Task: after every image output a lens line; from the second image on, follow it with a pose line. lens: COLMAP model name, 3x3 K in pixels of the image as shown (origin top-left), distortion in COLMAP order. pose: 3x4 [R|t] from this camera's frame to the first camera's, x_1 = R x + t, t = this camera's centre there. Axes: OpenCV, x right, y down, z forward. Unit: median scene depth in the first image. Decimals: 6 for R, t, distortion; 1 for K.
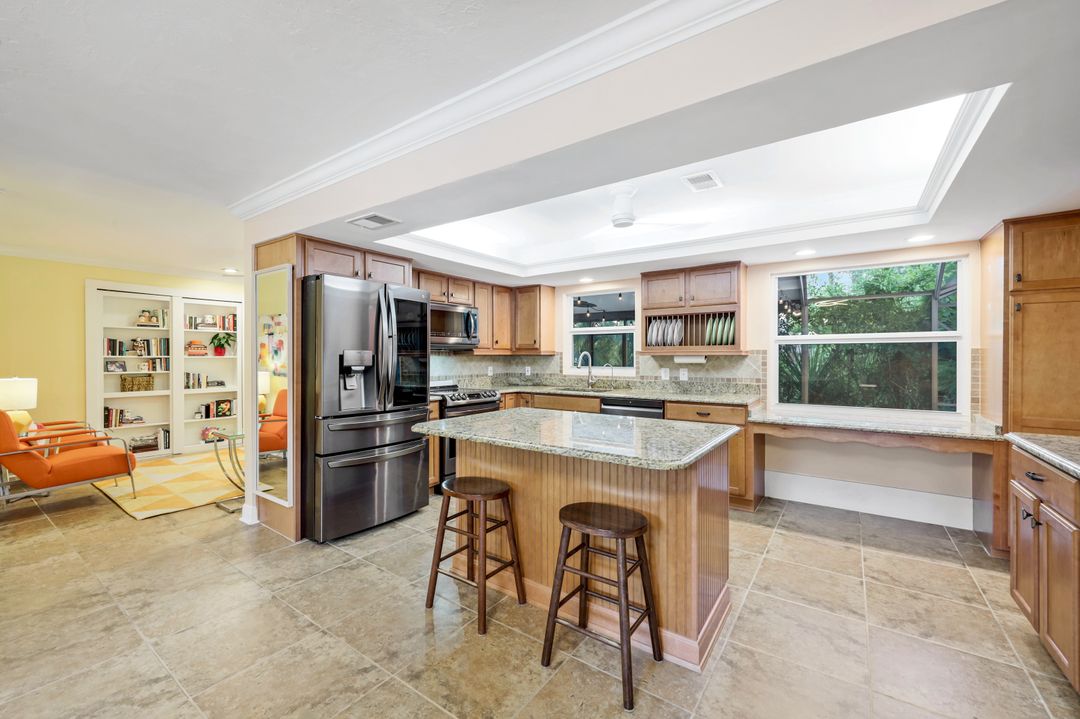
lens RADIAL K [[442.5, 0, 540.0], [0, 442.5, 359.5], [0, 0, 1]] dist [-0.008430, -0.000055]
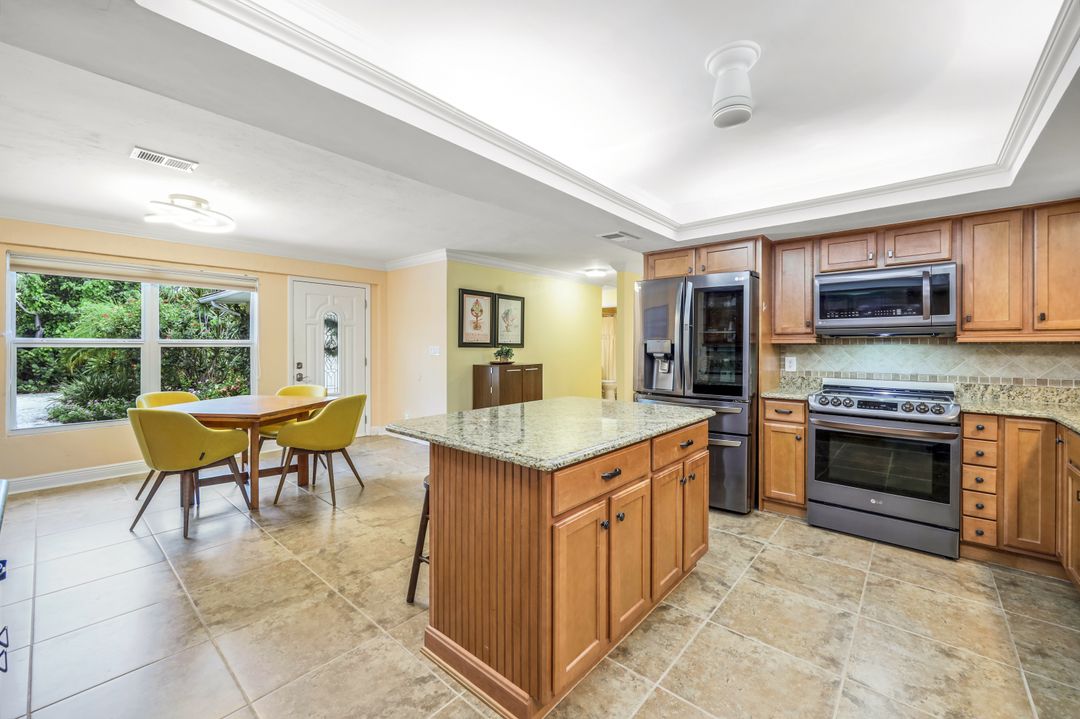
lens RADIAL K [[435.7, 0, 535.9], [0, 435.7, 348.2], [0, 0, 1]] dist [0.002258, 0.000360]
pose [[-0.103743, 0.003785, -0.994597, 0.553039], [-0.006310, 0.999970, 0.004463, -0.003339], [0.994584, 0.006739, -0.103716, 0.558540]]
